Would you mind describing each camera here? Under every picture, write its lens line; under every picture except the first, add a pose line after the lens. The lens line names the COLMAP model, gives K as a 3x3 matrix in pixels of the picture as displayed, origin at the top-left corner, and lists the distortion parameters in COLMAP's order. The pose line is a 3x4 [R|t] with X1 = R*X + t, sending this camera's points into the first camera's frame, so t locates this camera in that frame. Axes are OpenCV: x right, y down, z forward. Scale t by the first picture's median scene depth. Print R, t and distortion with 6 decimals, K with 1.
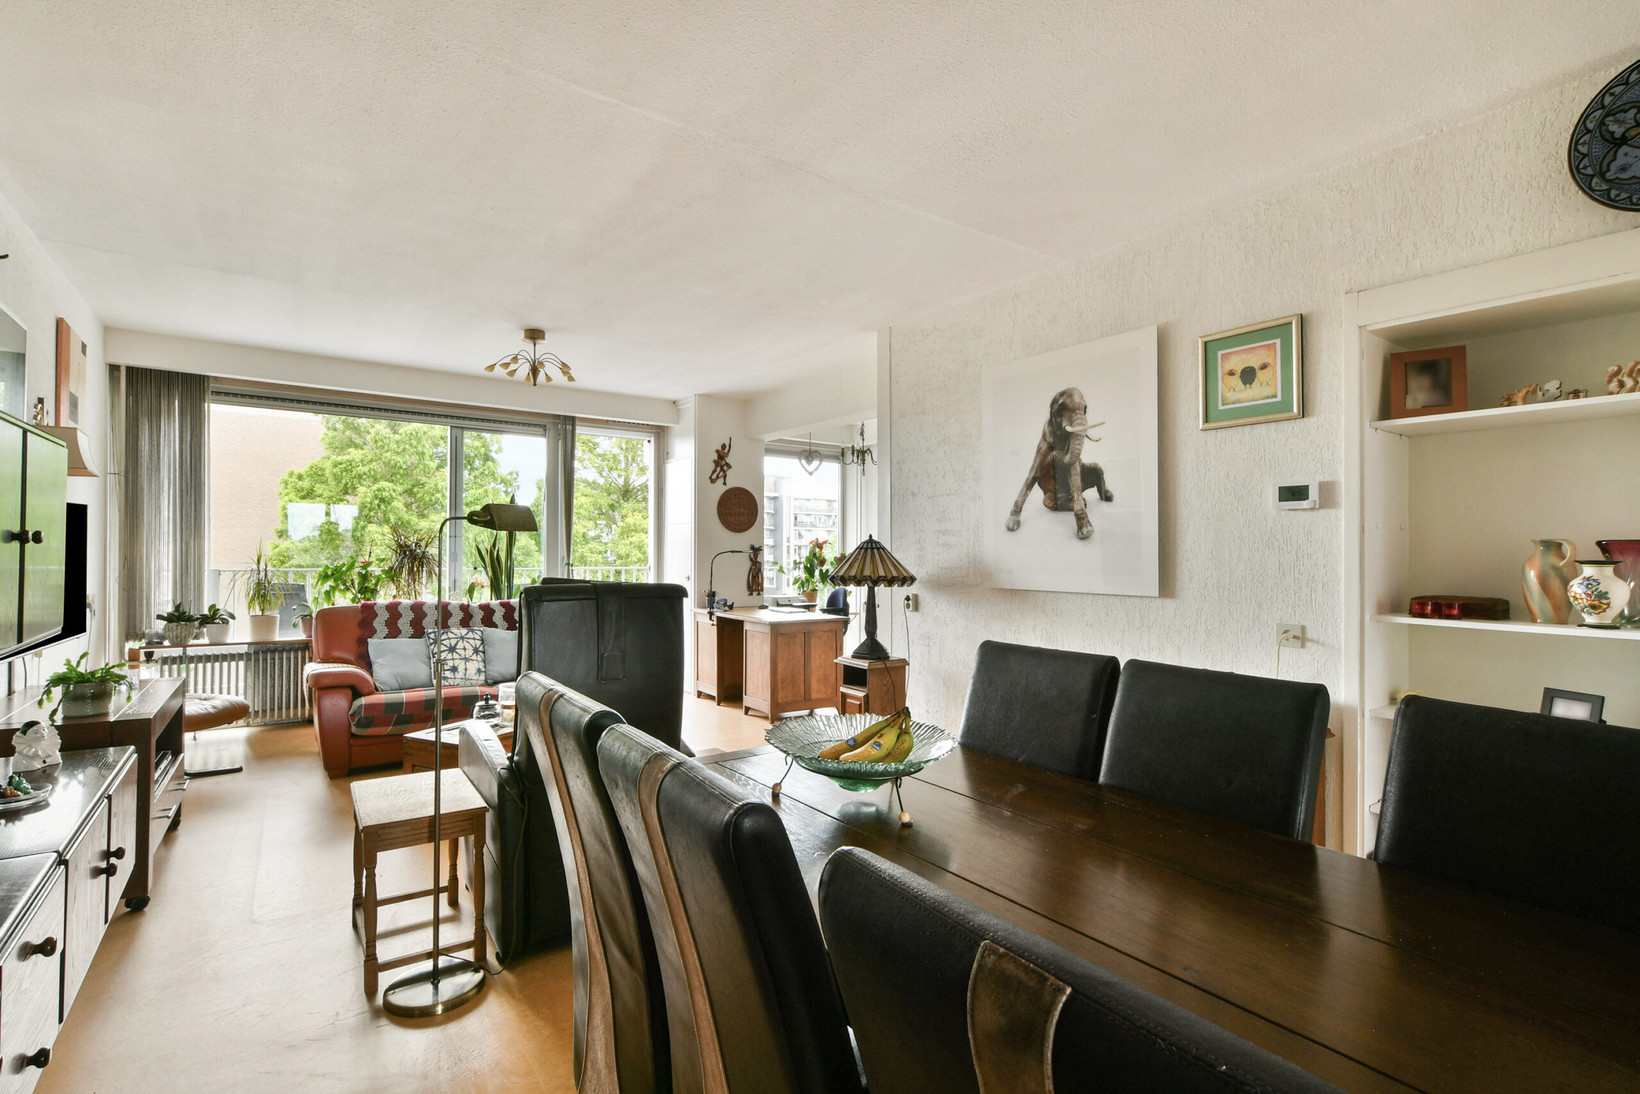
lens RADIAL K [[770.6, 0, 836.4], [0, 770.6, 548.6], [0, 0, 1]] dist [-0.022874, 0.006432]
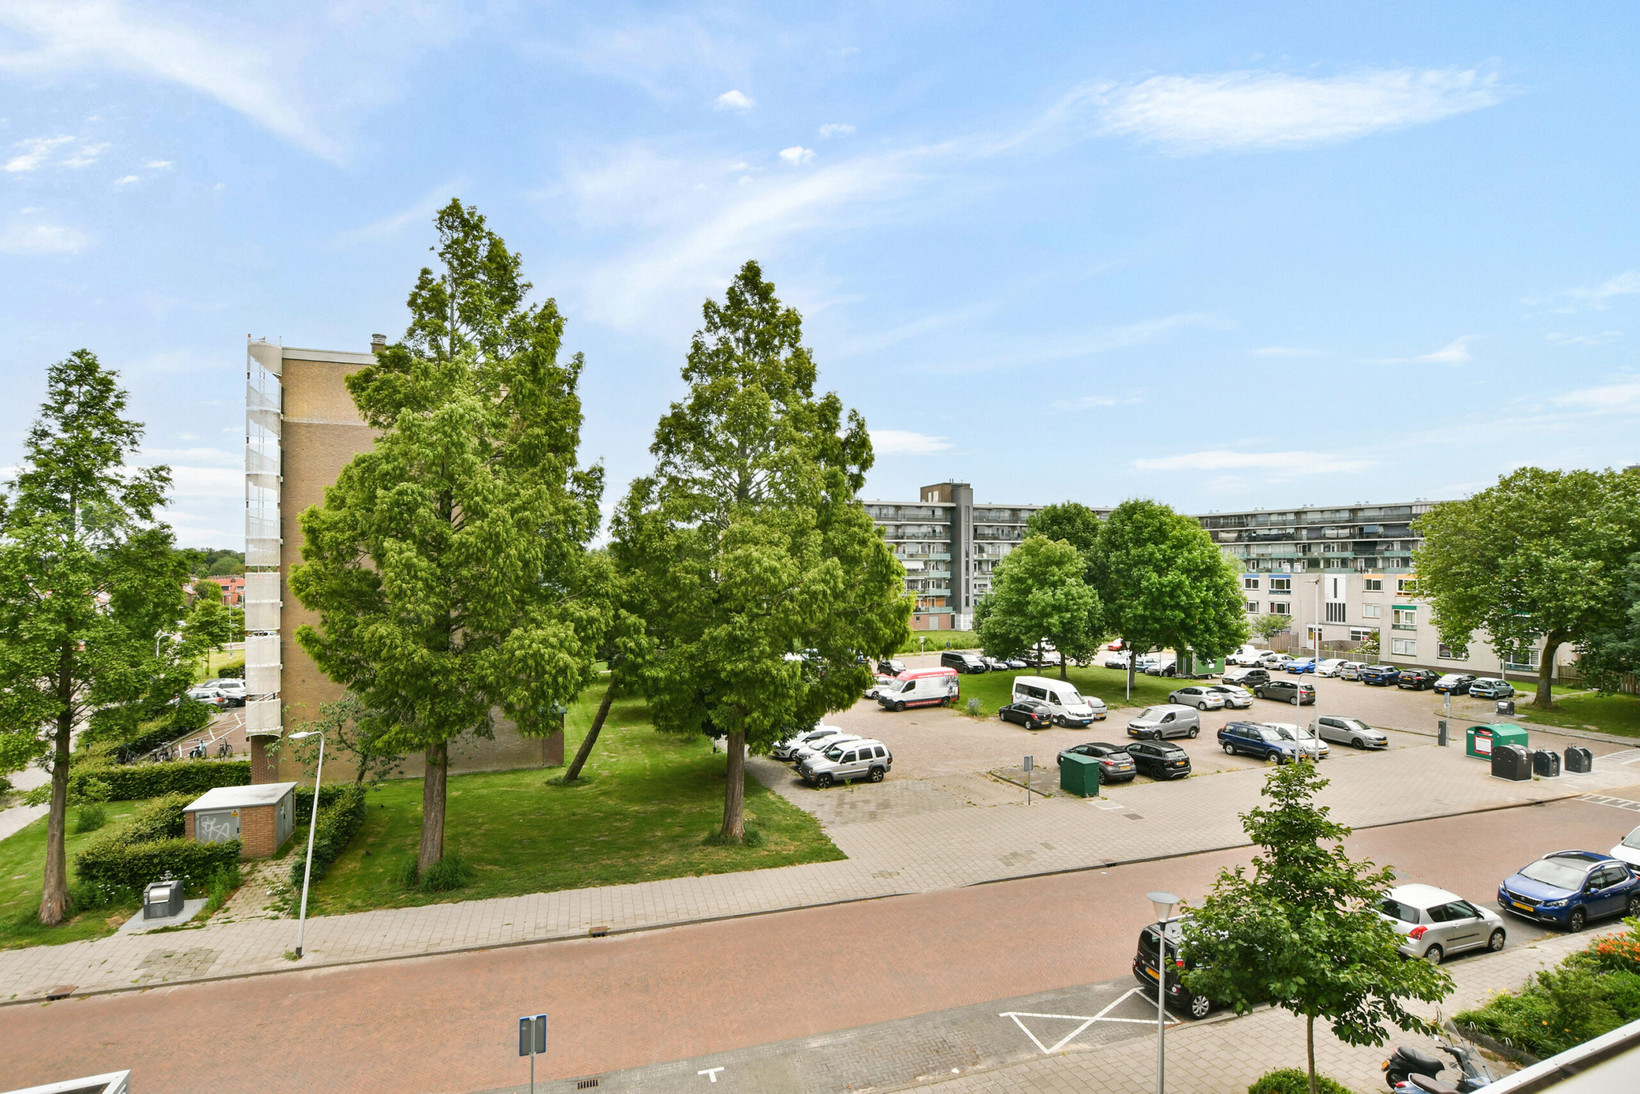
lens RADIAL K [[770.6, 0, 819.3], [0, 770.6, 567.2], [0, 0, 1]] dist [-0.022874, 0.006432]
pose [[0.966818, -0.016039, -0.254962, -0.003791], [0.016738, 0.999860, 0.000574, 0.013365], [0.254917, -0.004823, 0.966951, 1.727413]]
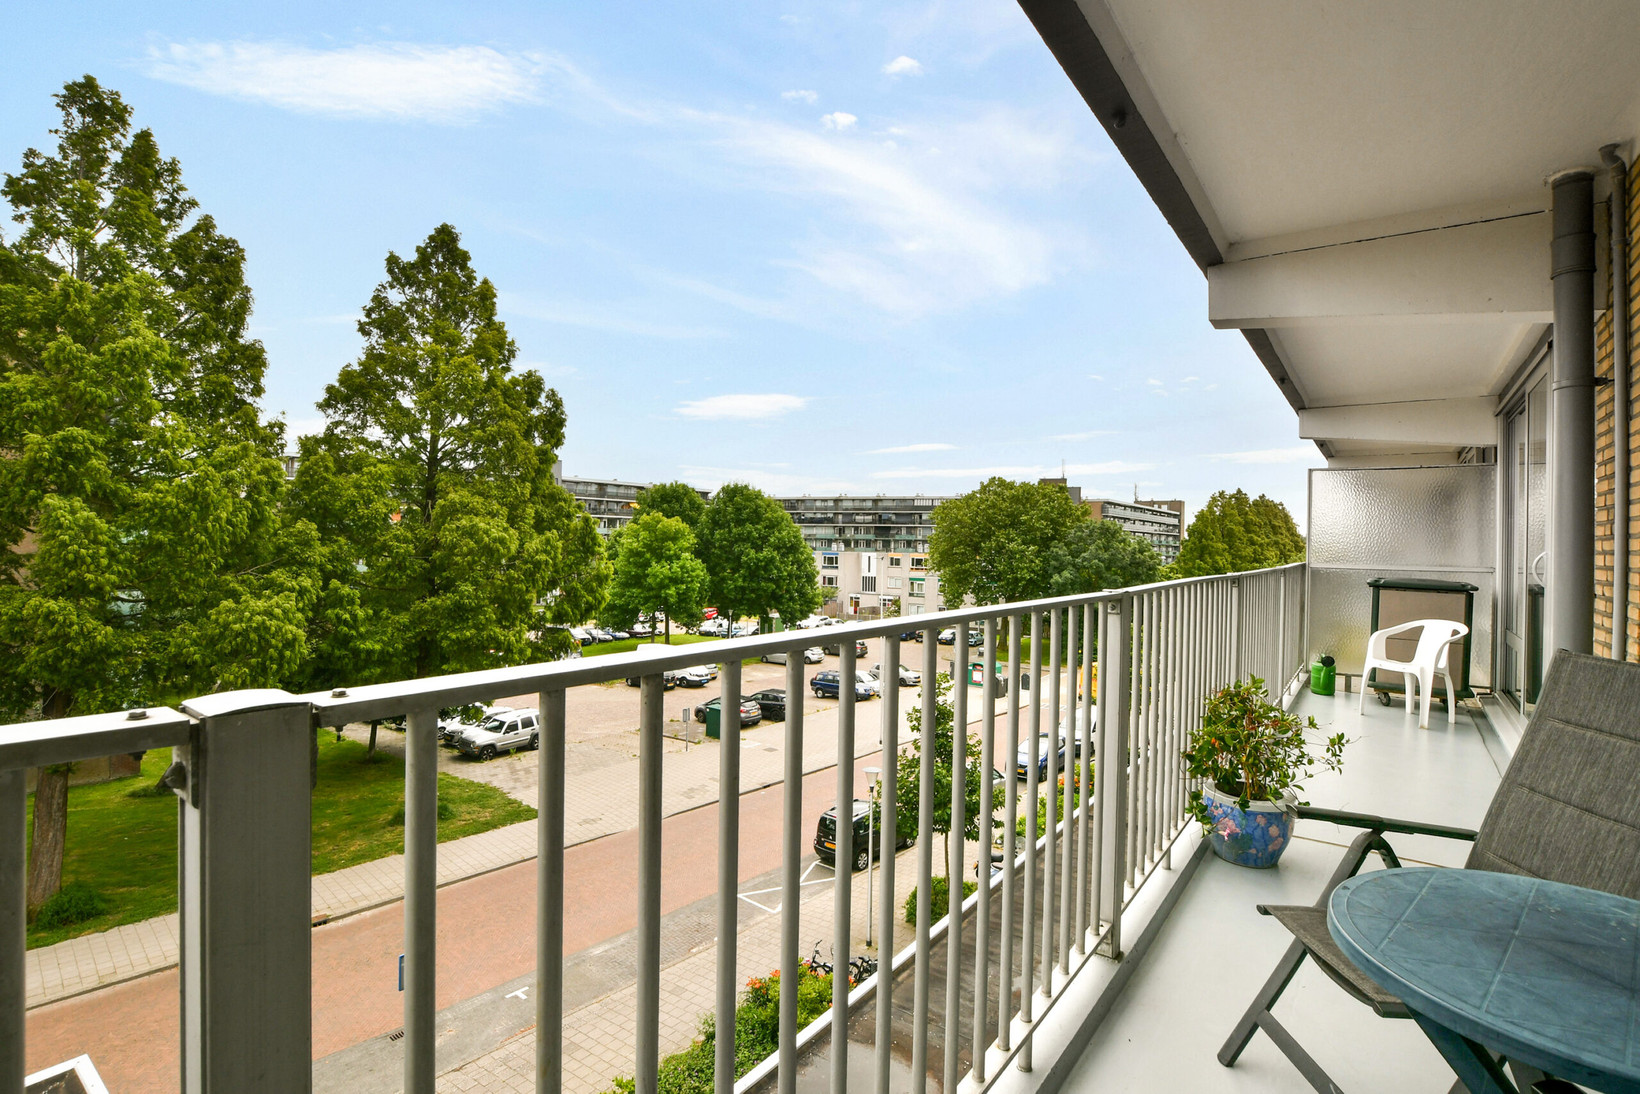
lens RADIAL K [[770.6, 0, 836.3], [0, 770.6, 548.8], [0, 0, 1]] dist [-0.022874, 0.006432]
pose [[0.952637, 0.002271, 0.304101, -0.851757], [-0.006362, 0.999902, 0.012462, 0.005826], [-0.304043, -0.013807, 0.952558, 0.987863]]
